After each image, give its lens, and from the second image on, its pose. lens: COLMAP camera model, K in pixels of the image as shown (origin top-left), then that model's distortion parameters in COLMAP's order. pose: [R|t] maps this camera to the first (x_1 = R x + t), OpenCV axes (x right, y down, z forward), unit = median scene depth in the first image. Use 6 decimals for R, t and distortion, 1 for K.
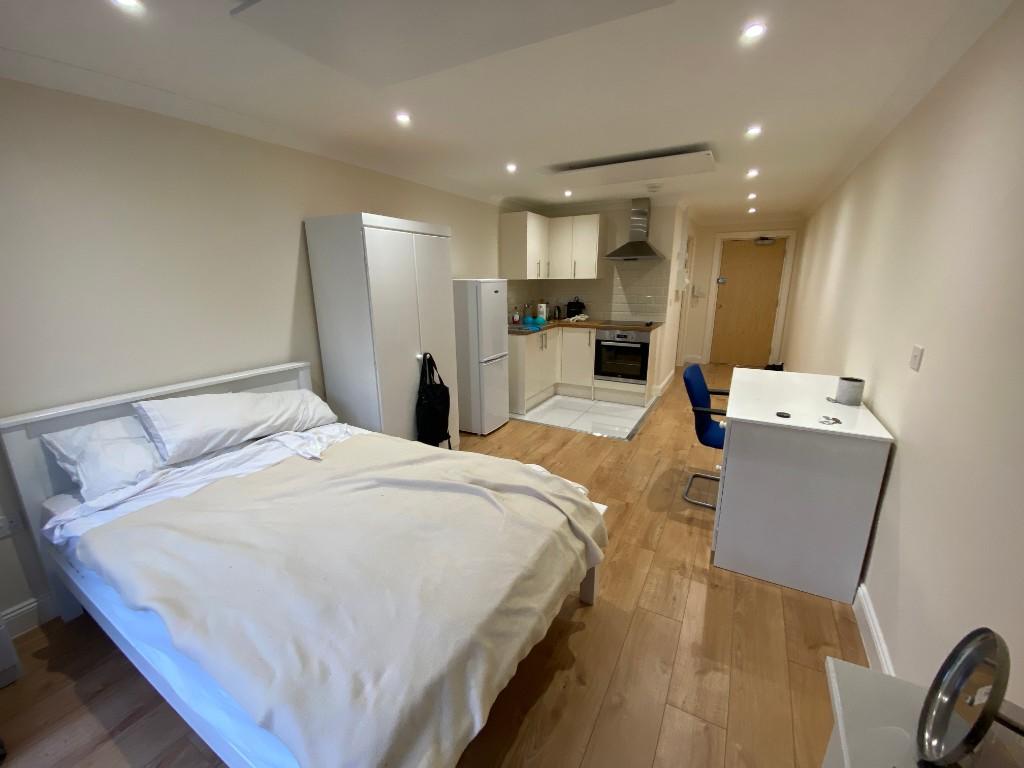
lens RADIAL K [[418.4, 0, 490.2], [0, 418.4, 388.1], [0, 0, 1]] dist [-0.013282, -0.003340]
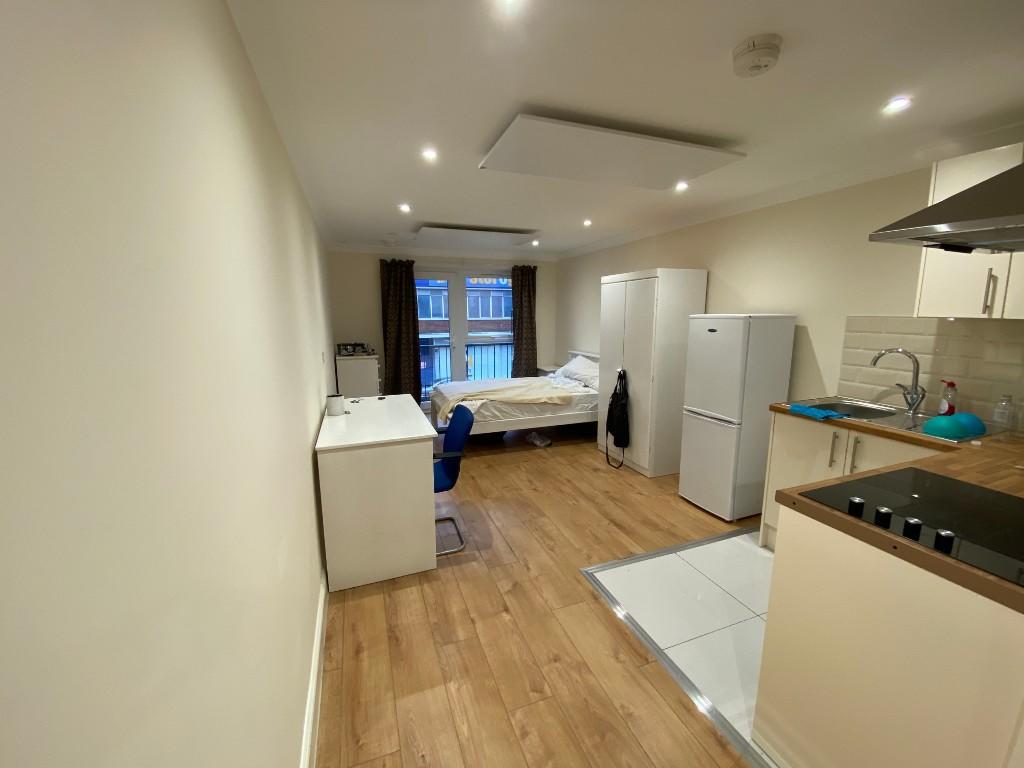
lens RADIAL K [[418.4, 0, 514.3], [0, 418.4, 379.2], [0, 0, 1]] dist [-0.013282, -0.003340]
pose [[-0.626833, 0.137204, -0.766978, 0.655036], [-0.181645, 0.931516, 0.315092, -0.251010], [0.757684, 0.336828, -0.558983, 0.916890]]
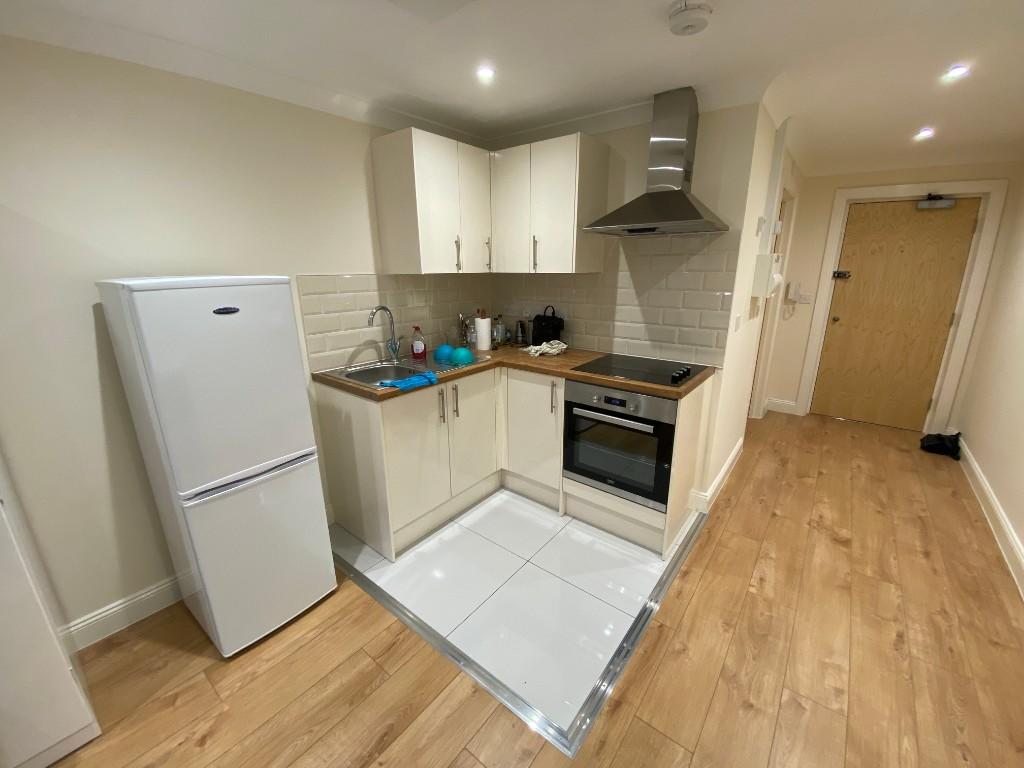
lens RADIAL K [[418.4, 0, 501.5], [0, 418.4, 381.6], [0, 0, 1]] dist [-0.013282, -0.003340]
pose [[0.990500, 0.041526, -0.131094, 0.239965], [-0.039379, 0.999045, 0.018926, -0.143060], [0.131755, -0.013583, 0.991189, 0.512659]]
